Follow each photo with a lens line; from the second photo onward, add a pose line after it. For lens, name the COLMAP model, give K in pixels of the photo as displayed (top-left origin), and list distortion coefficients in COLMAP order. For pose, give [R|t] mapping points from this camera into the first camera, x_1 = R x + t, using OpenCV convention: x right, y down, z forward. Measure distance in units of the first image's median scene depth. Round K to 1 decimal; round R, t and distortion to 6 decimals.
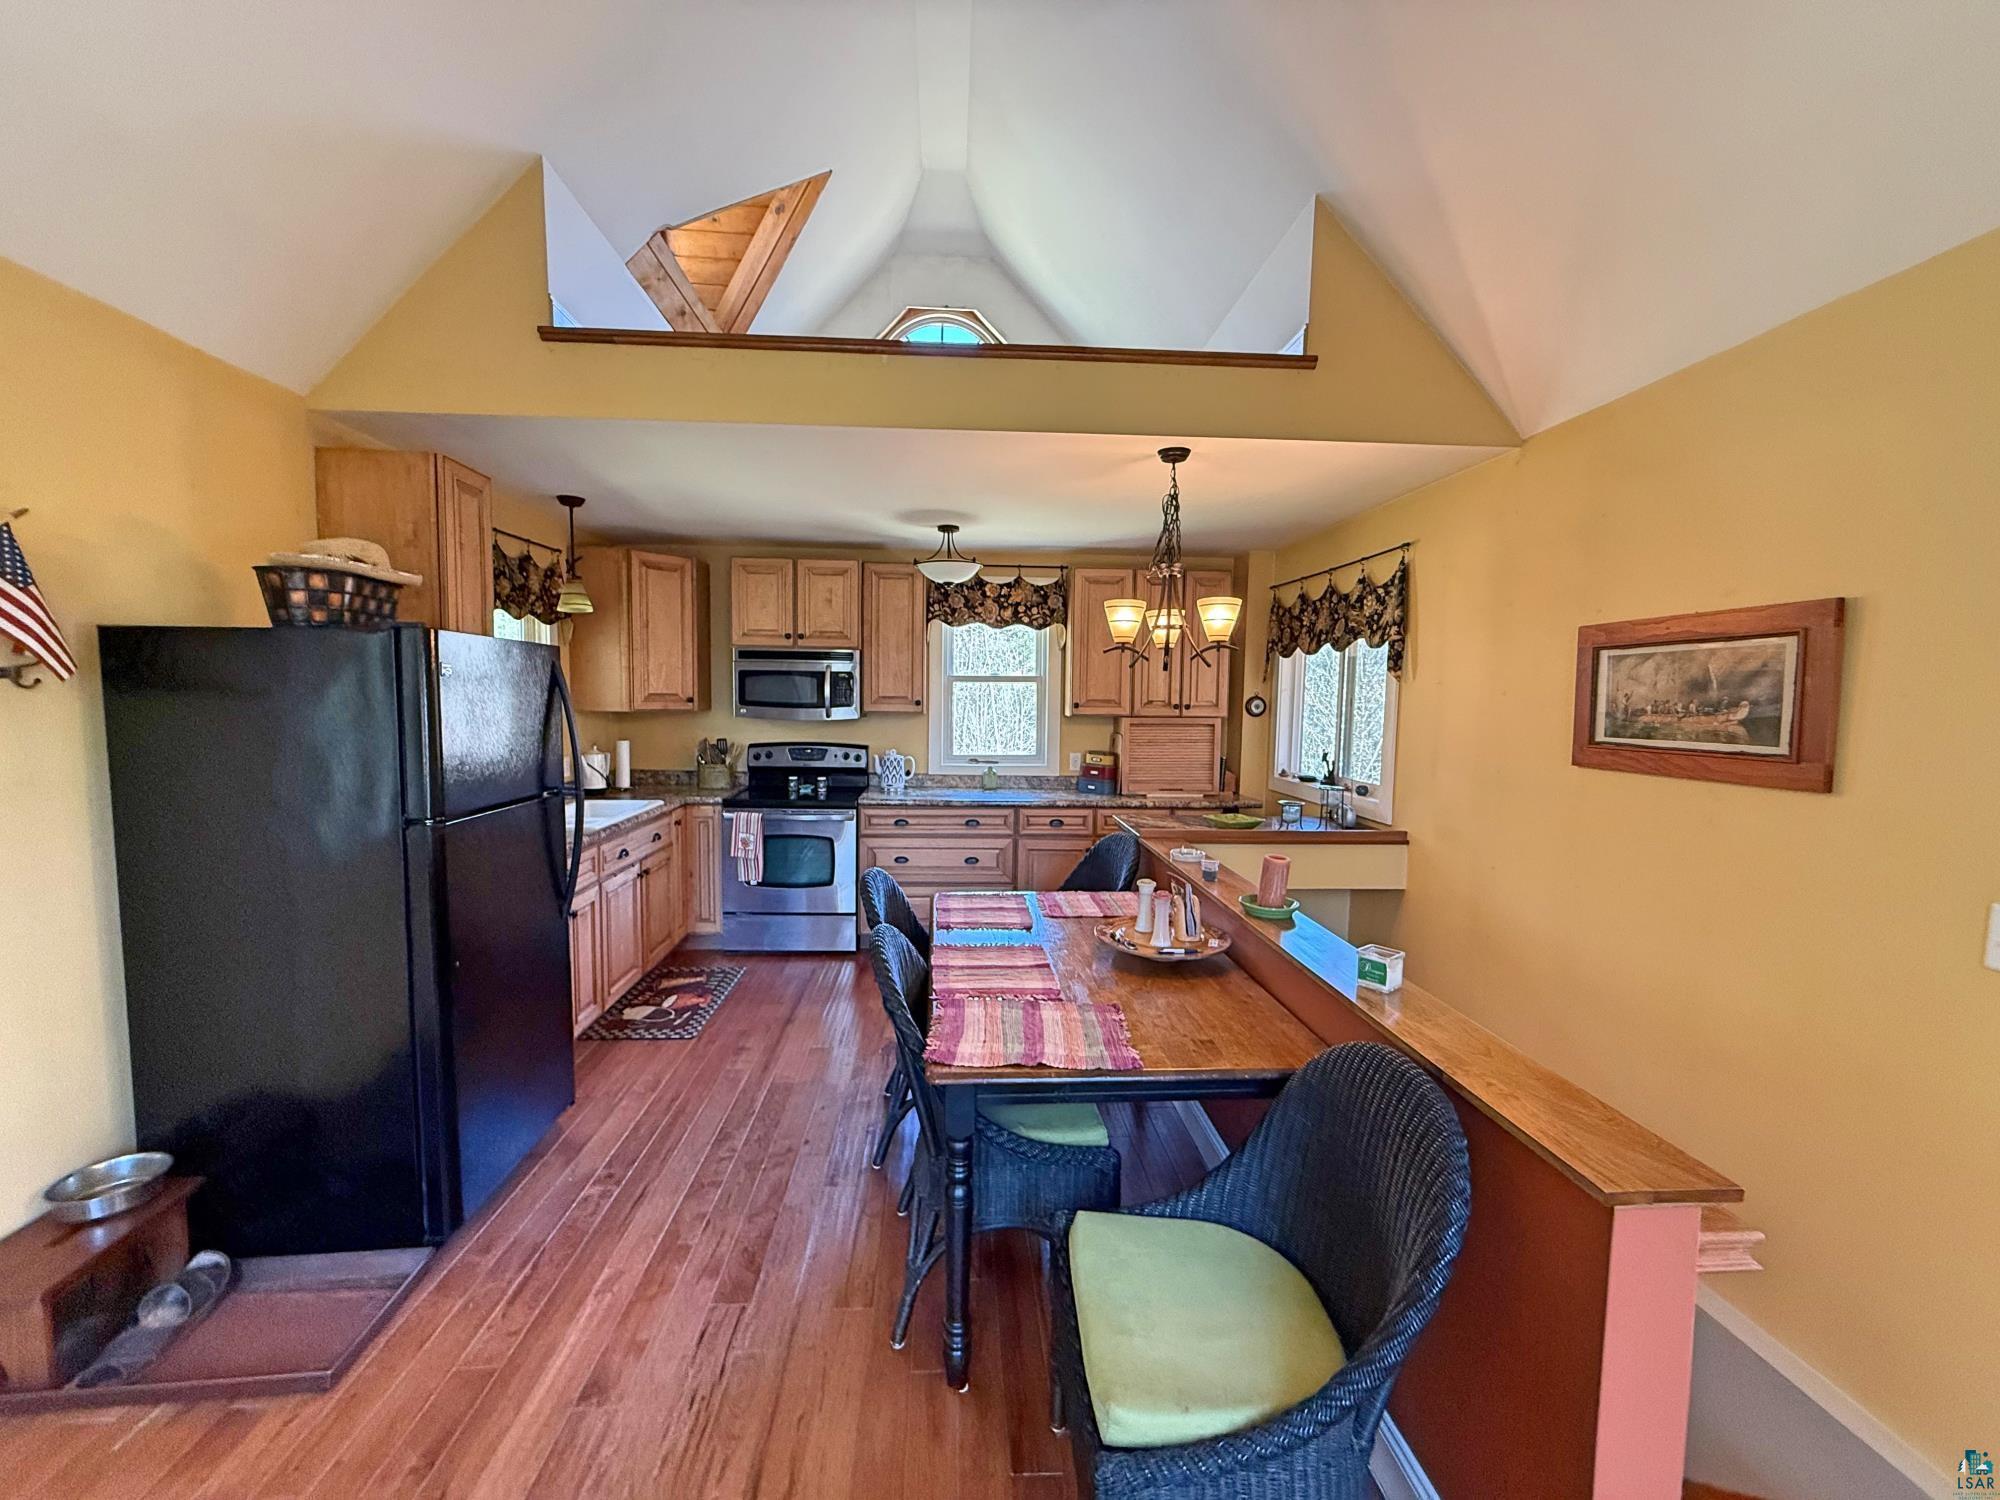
lens RADIAL K [[796.0, 0, 999.9], [0, 796.0, 753.6], [0, 0, 1]] dist [0.001578, -0.000440]
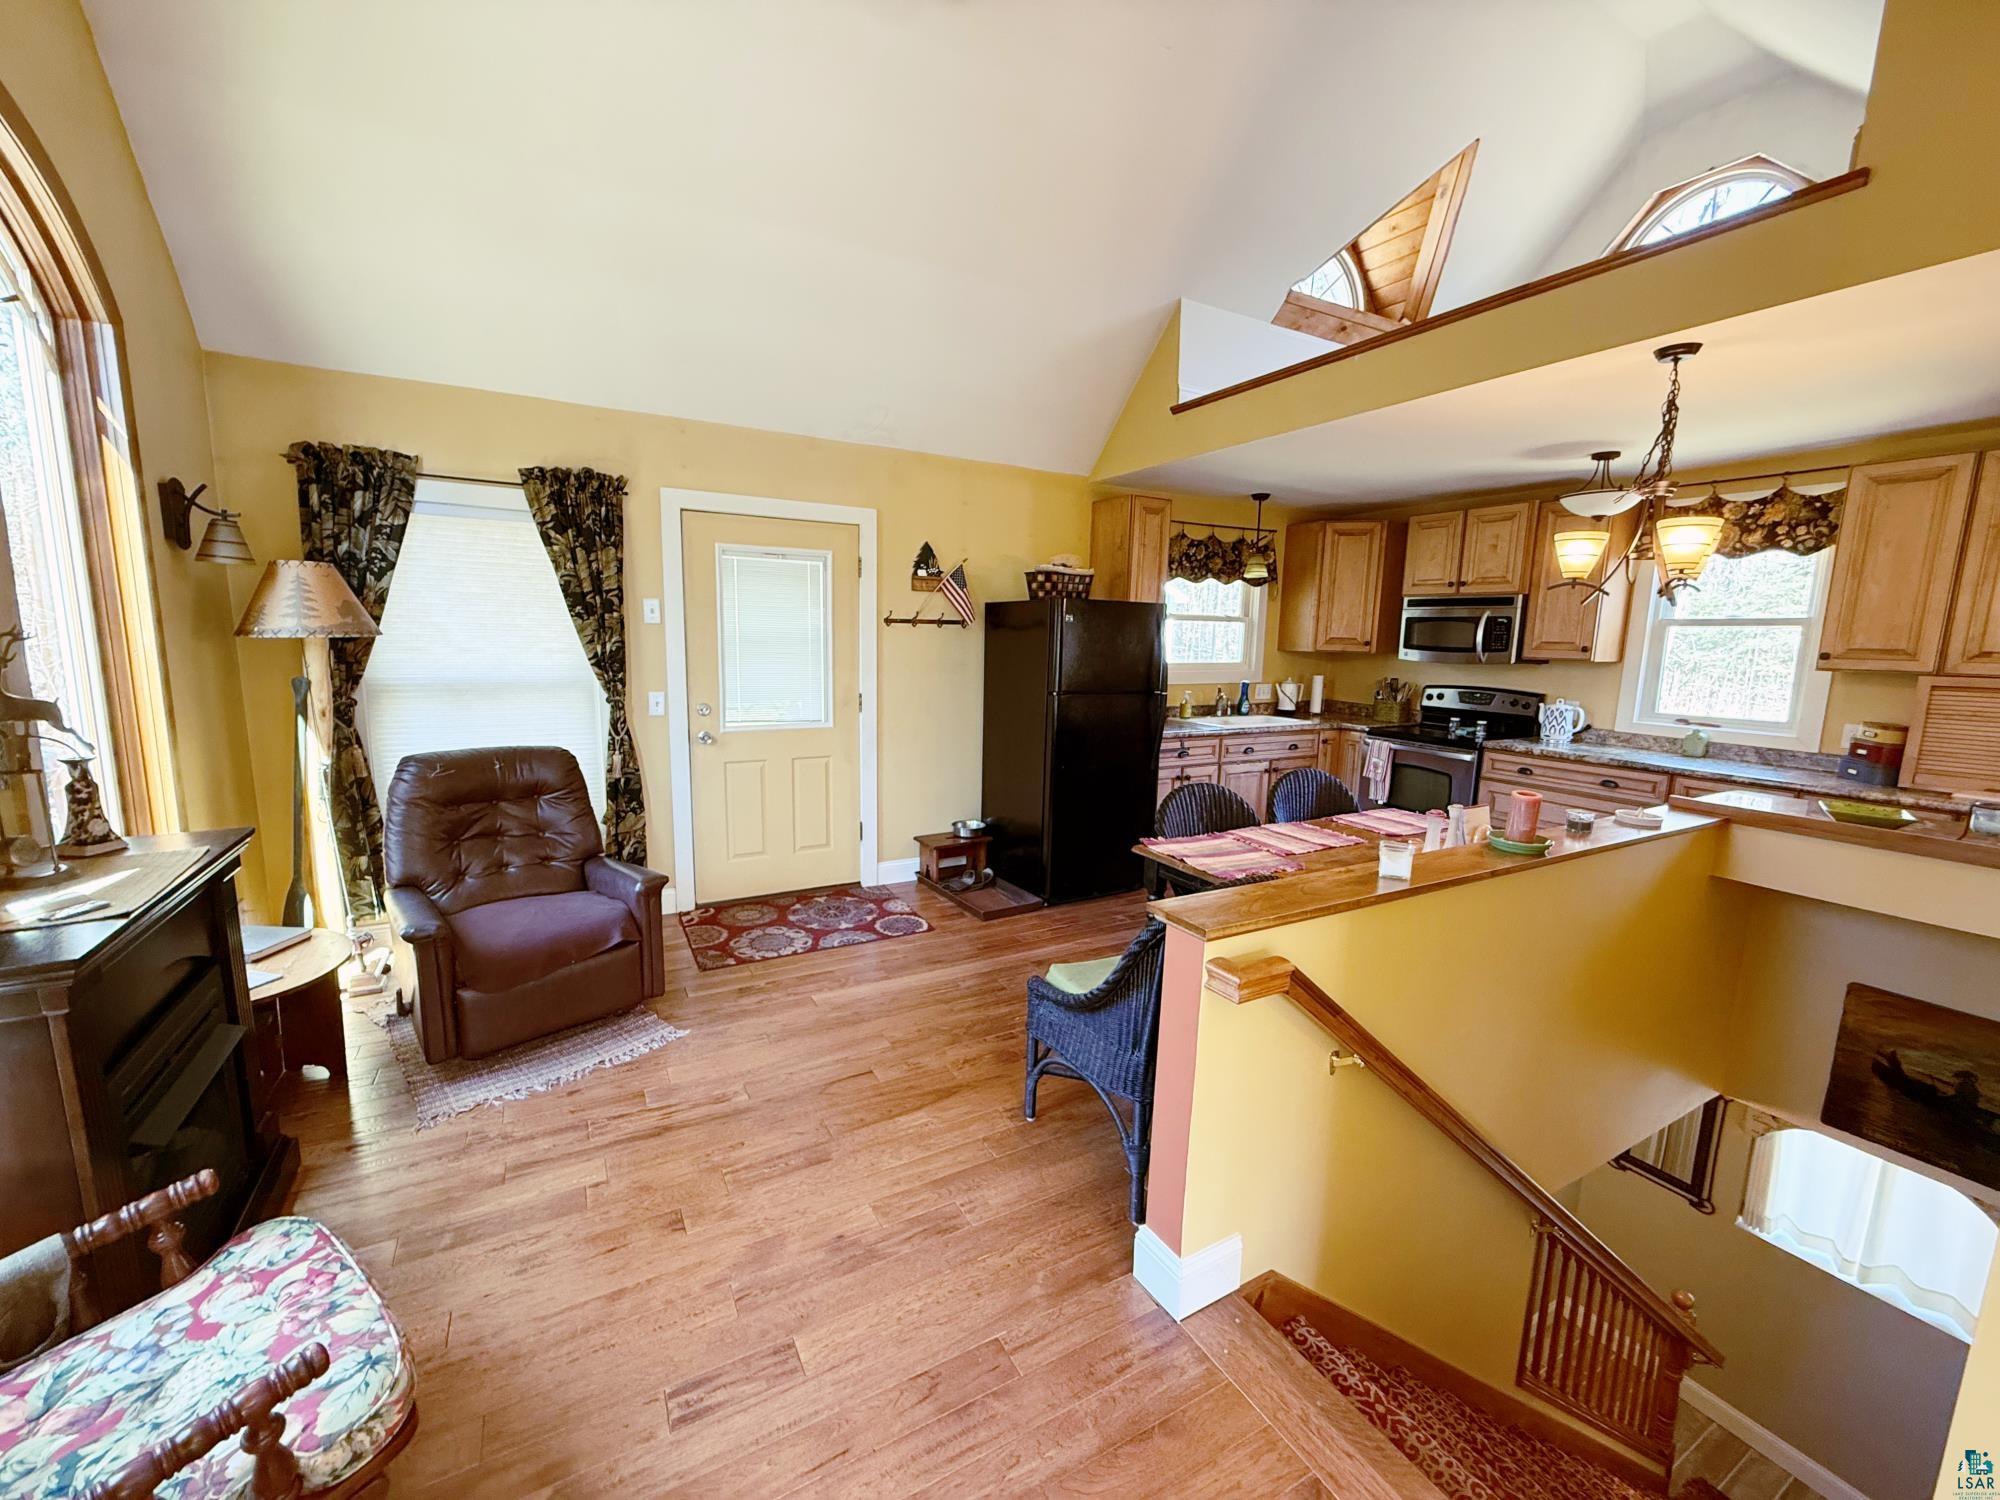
lens RADIAL K [[796.0, 0, 994.7], [0, 796.0, 750.9], [0, 0, 1]] dist [0.001578, -0.000440]
pose [[0.436381, 0.129292, -0.890424, 0.454605], [-0.082491, 0.991203, 0.103498, 0.014431], [0.895973, 0.028288, 0.443207, -0.017910]]
